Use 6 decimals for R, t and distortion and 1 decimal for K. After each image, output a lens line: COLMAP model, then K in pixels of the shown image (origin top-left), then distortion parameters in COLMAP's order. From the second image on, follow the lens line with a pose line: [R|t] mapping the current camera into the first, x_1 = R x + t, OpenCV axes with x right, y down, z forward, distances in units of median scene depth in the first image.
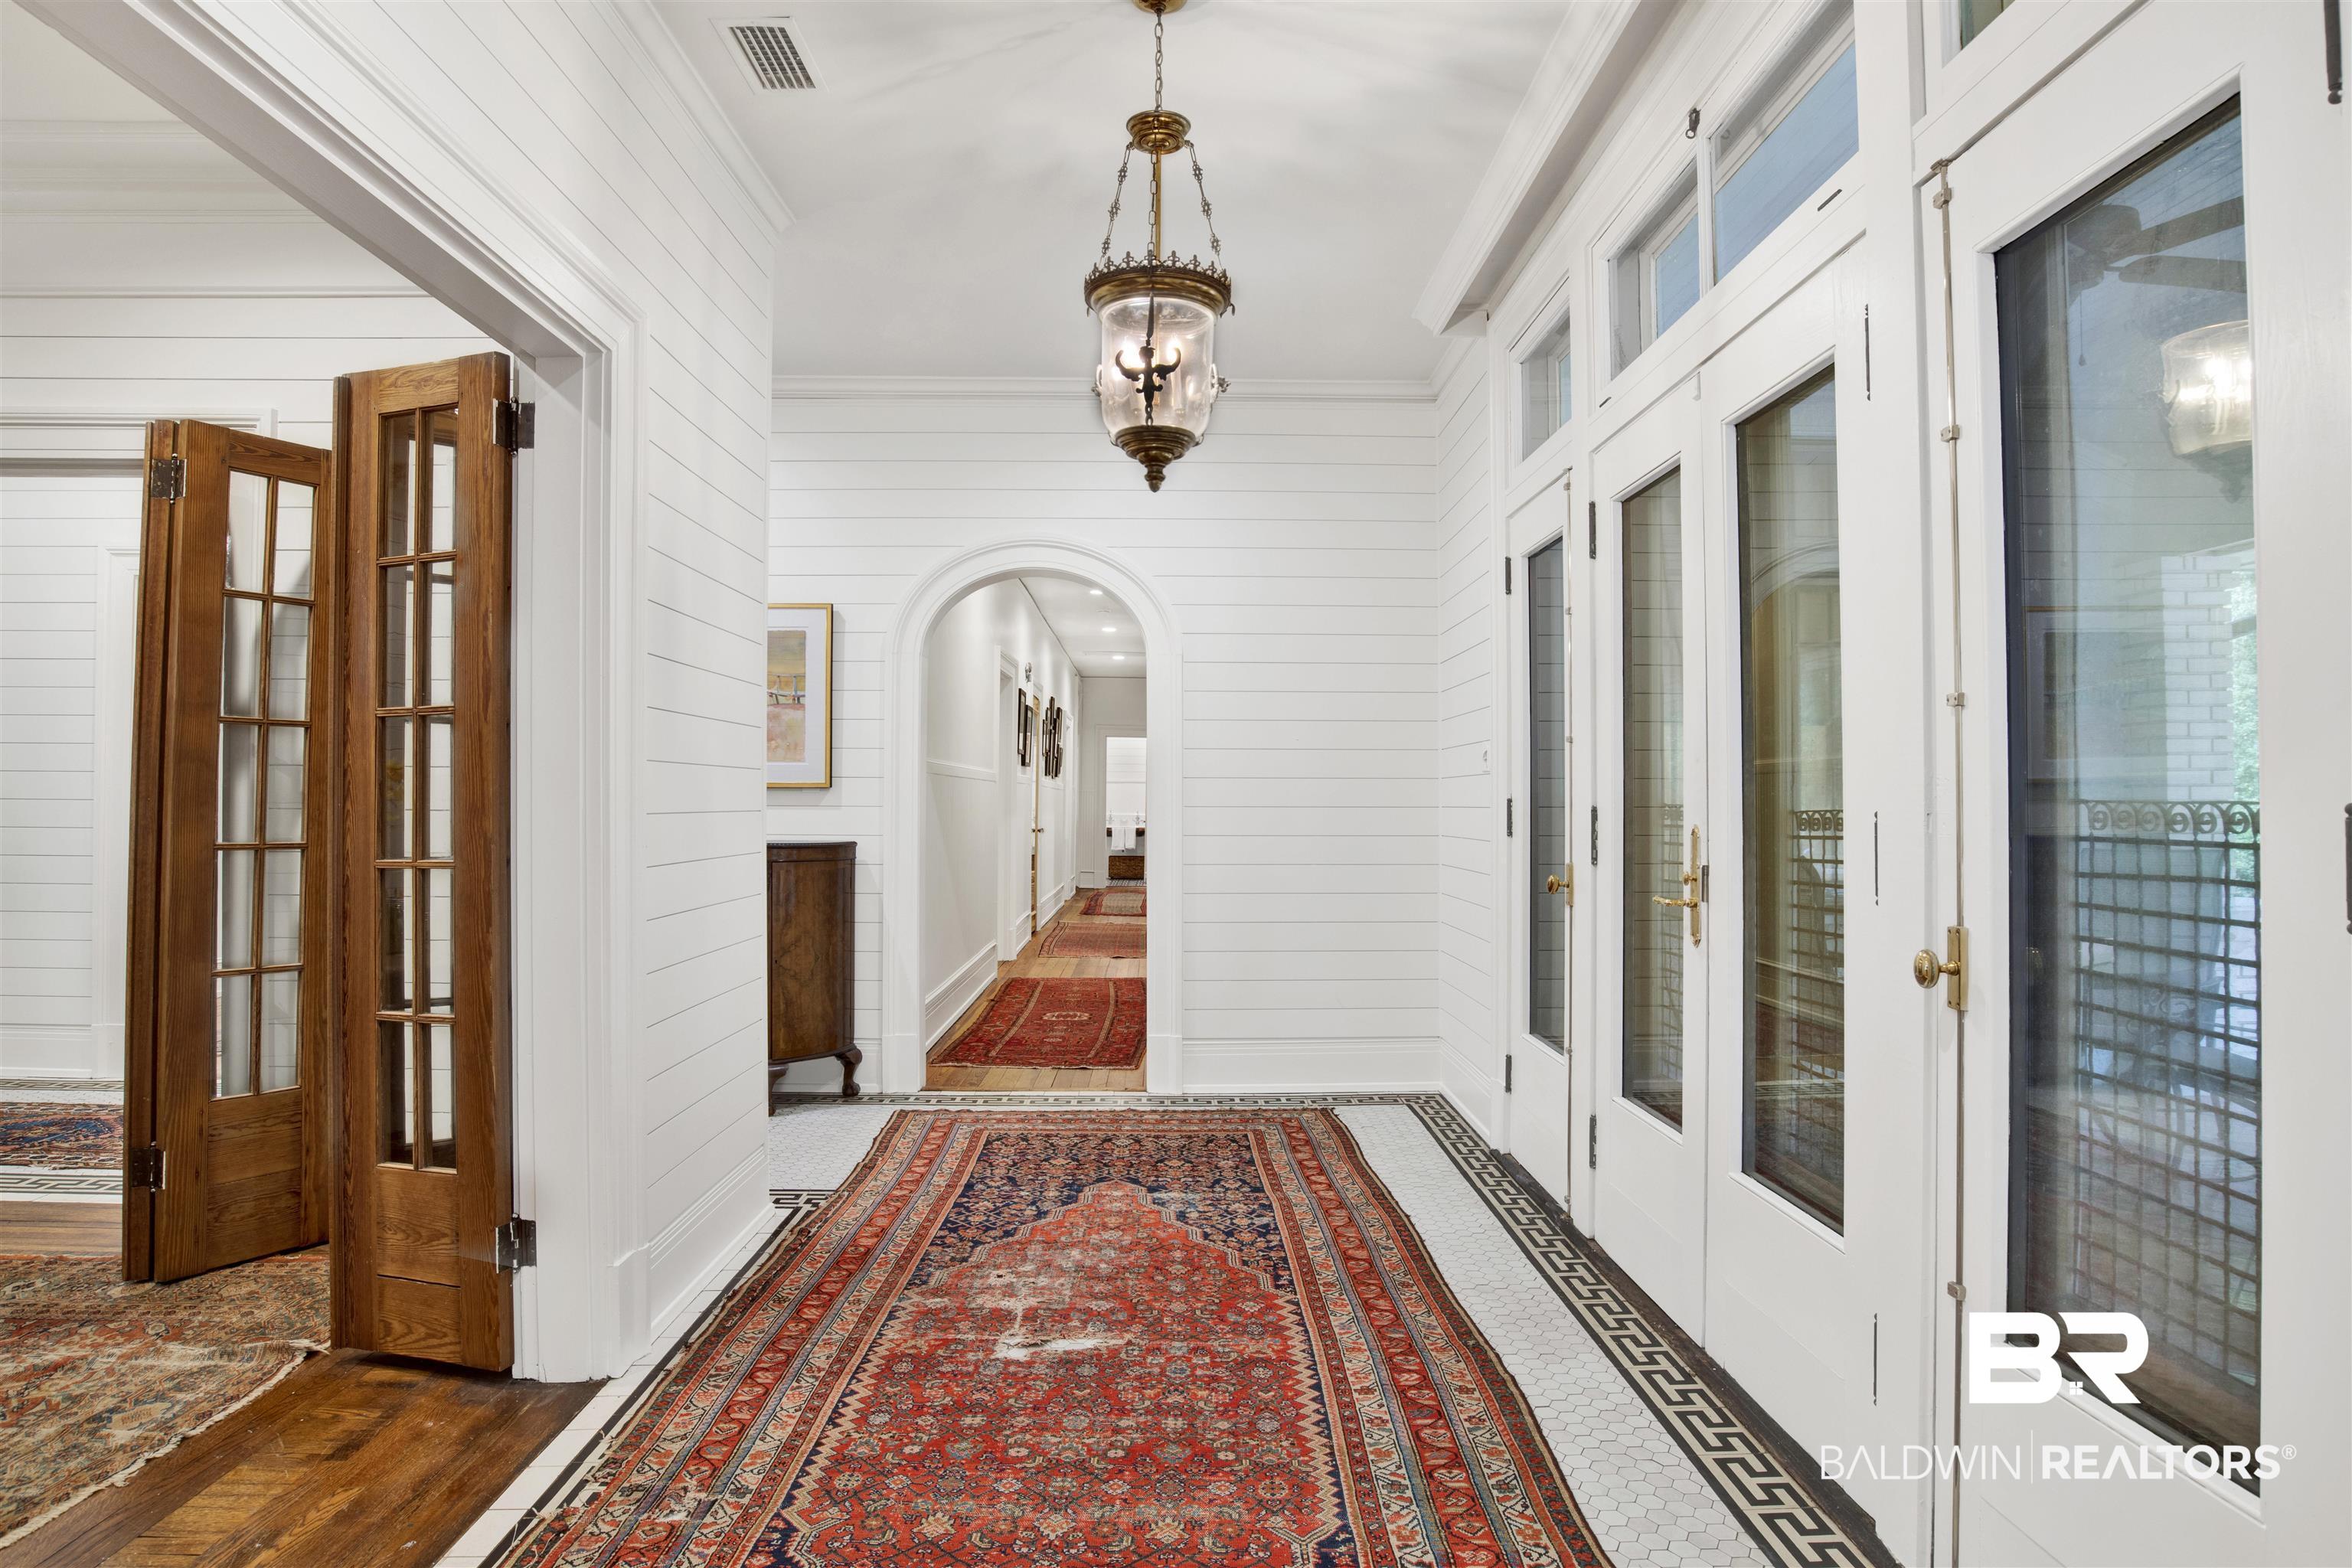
lens RADIAL K [[1377.9, 0, 1185.2], [0, 1377.9, 807.1], [0, 0, 1]] dist [-0.053784, 0.026121]
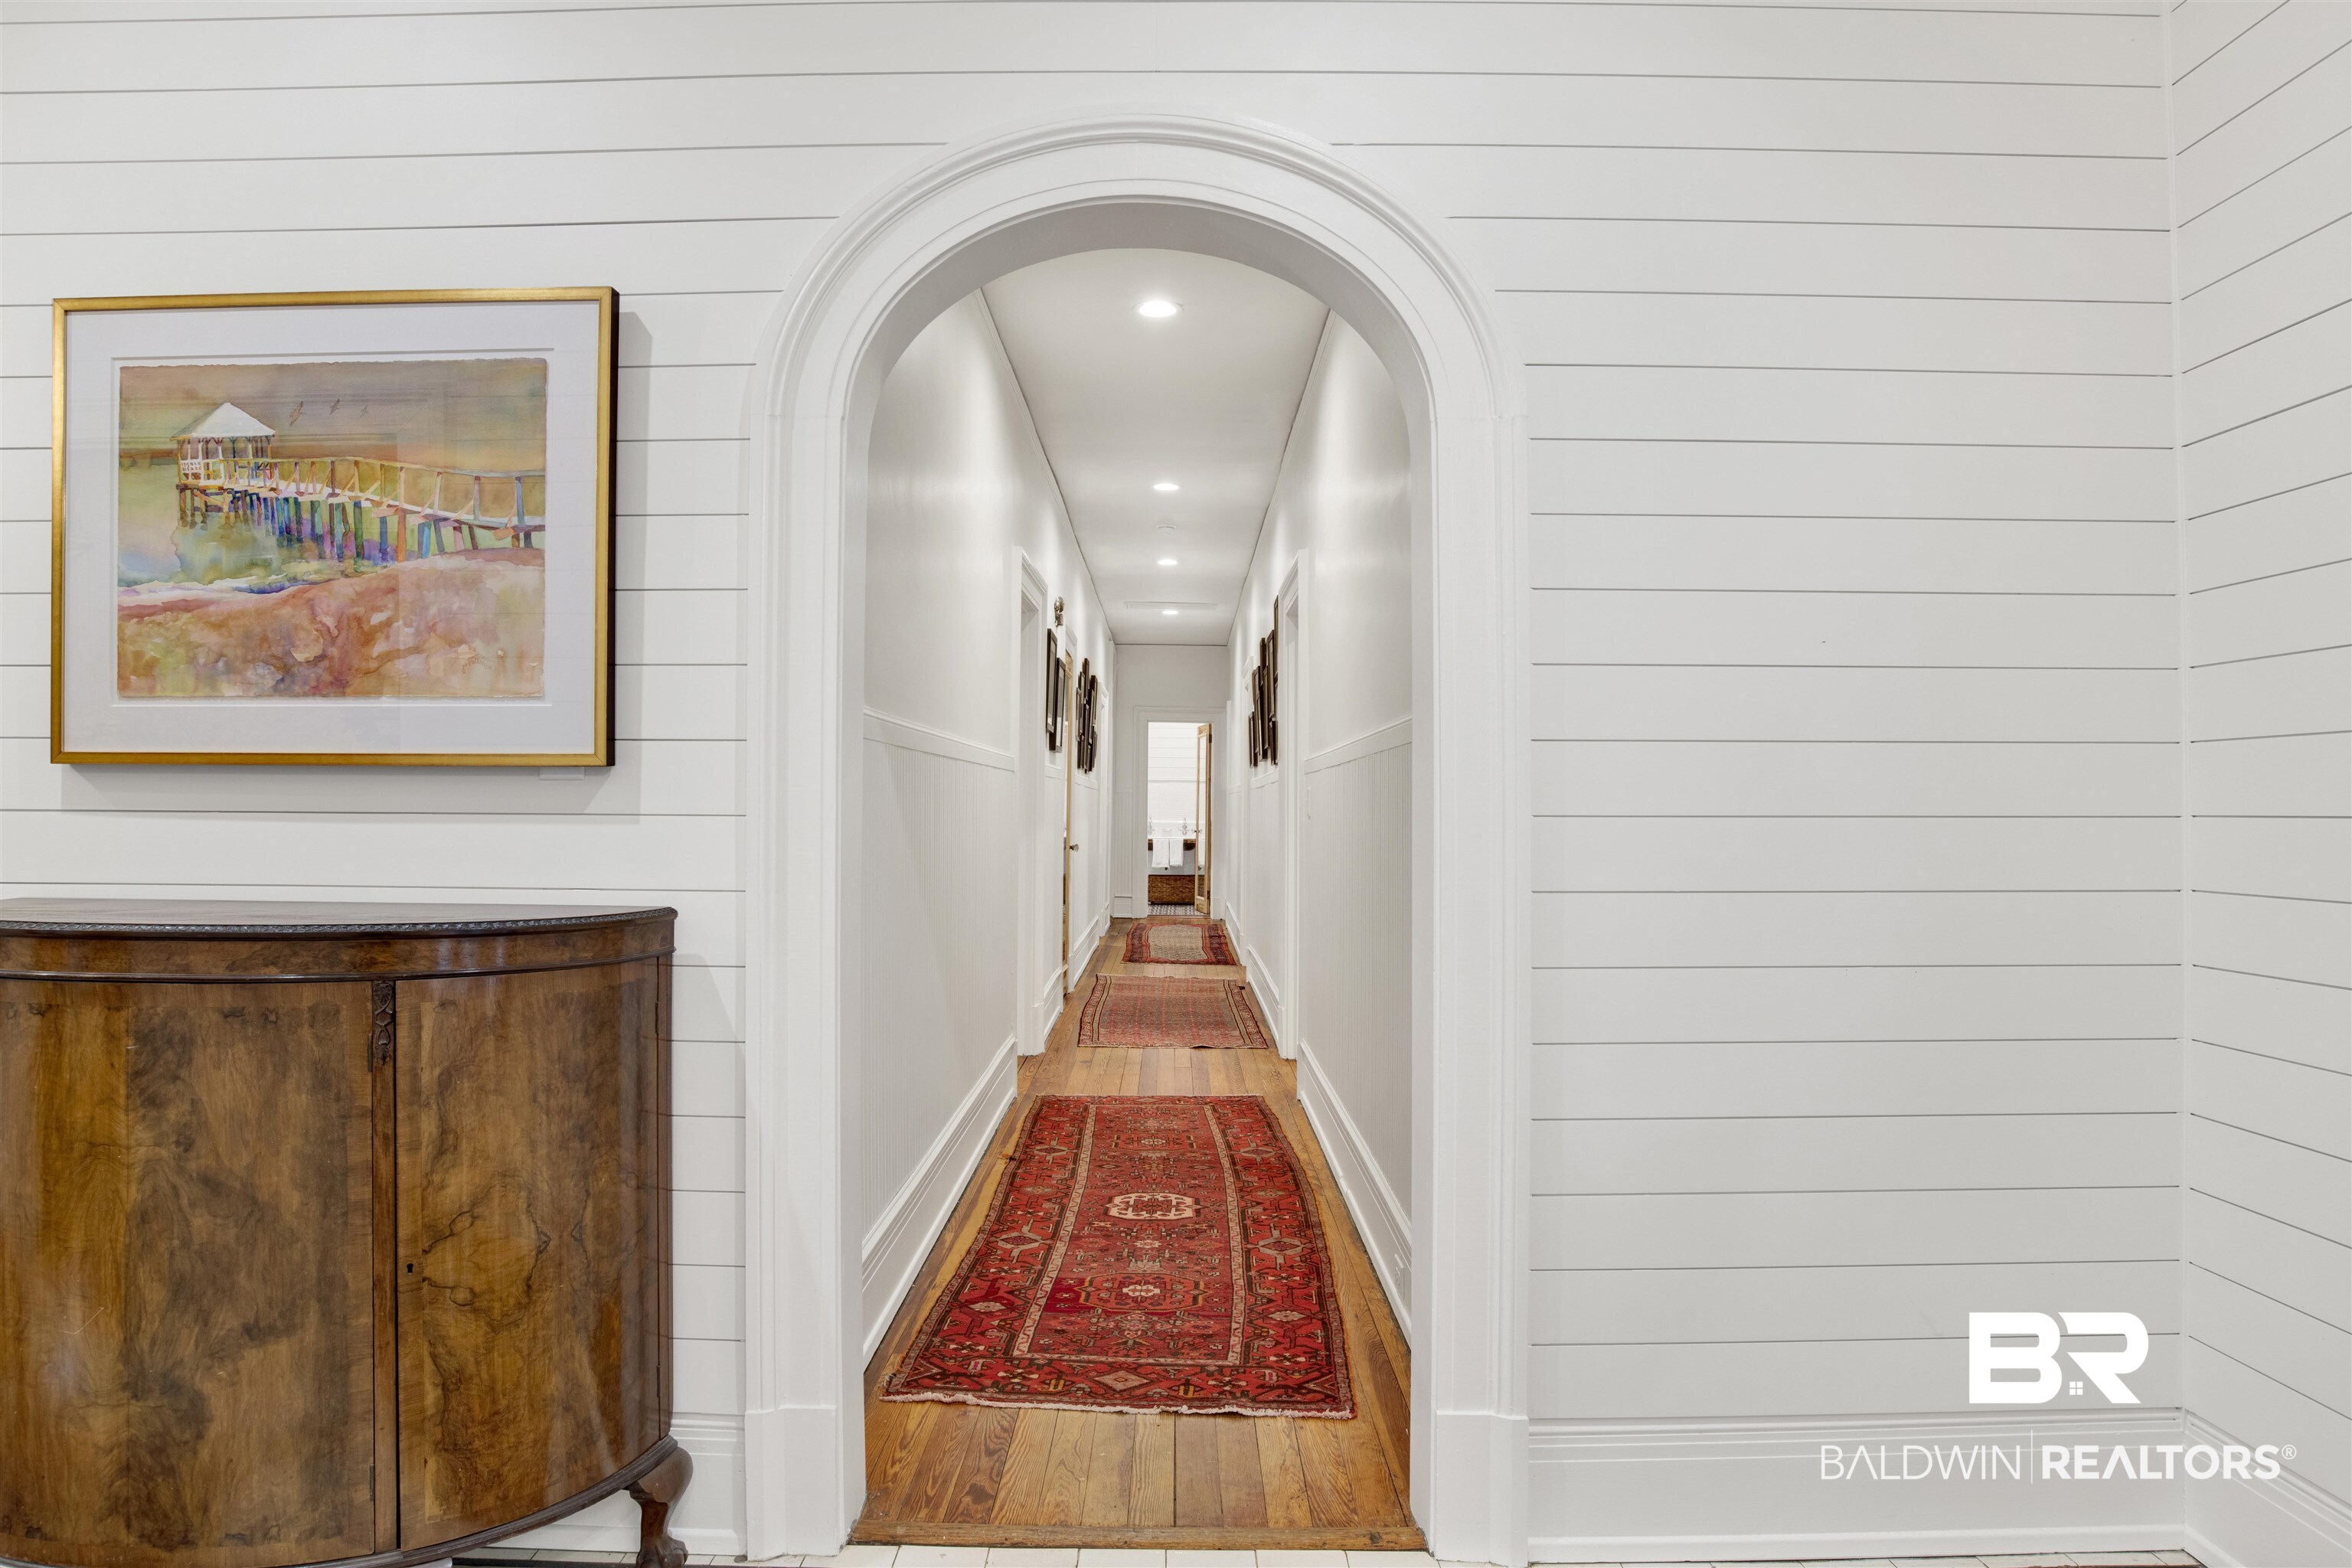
lens RADIAL K [[1390.0, 0, 1176.0], [0, 1390.0, 784.0], [0, 0, 1]] dist [-0.079889, 0.000420]
pose [[0.999955, -0.002869, -0.009095, -0.059343], [0.002686, 0.999795, -0.020061, -0.000667], [0.009151, 0.020036, 0.999757, 0.381061]]
